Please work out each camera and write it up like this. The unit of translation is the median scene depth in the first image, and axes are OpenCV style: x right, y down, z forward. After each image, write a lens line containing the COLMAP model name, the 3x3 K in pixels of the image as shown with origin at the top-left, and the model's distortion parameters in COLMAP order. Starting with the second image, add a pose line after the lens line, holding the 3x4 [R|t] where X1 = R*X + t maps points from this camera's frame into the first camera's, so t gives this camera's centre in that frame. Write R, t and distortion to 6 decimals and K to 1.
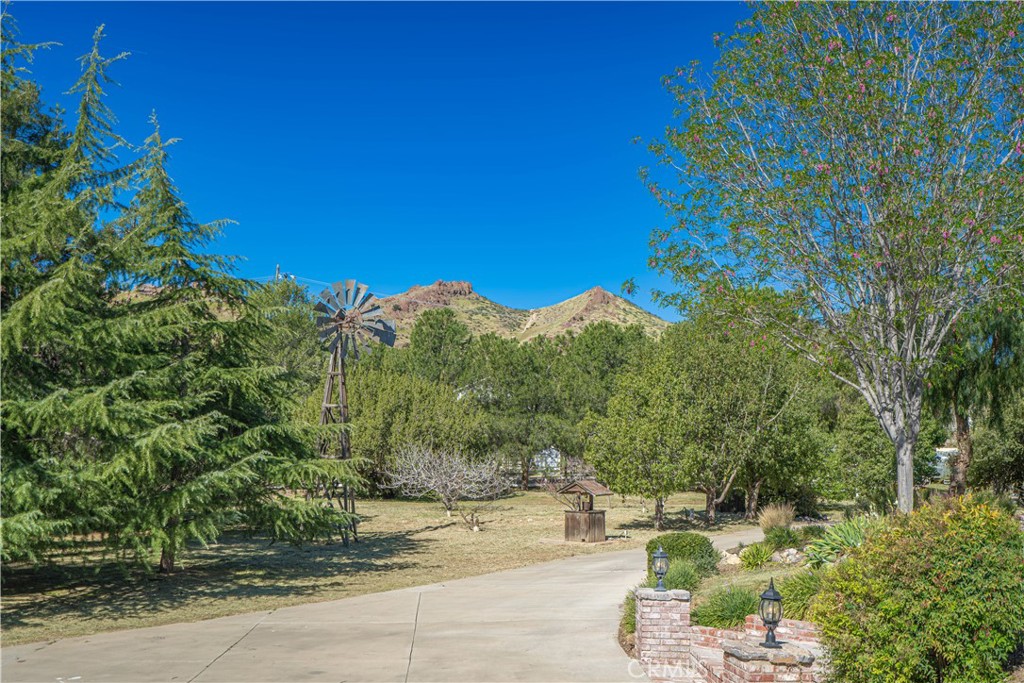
lens RADIAL K [[1016.1, 0, 512.0], [0, 1016.1, 341.5], [0, 0, 1]] dist [0.026103, -0.022625]
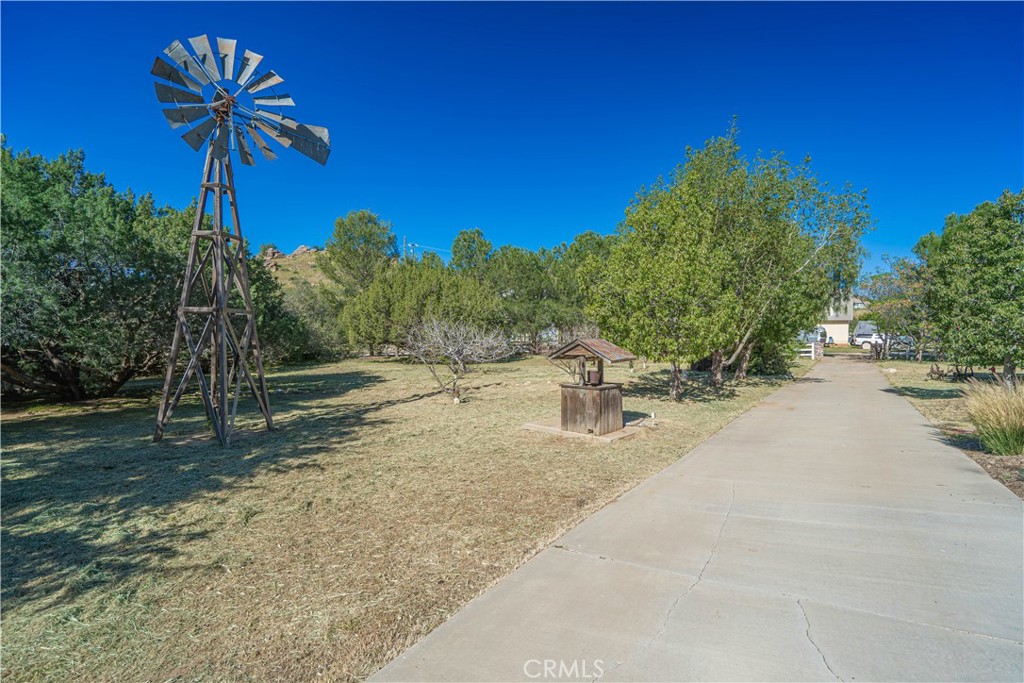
lens RADIAL K [[458.6, 0, 511.7], [0, 458.6, 344.2], [0, 0, 1]] dist [0.000112, 0.000230]
pose [[0.998286, -0.016428, -0.056166, 0.031901], [0.023169, 0.992314, 0.121559, 0.088890], [0.053737, -0.122652, 0.990994, 0.606544]]
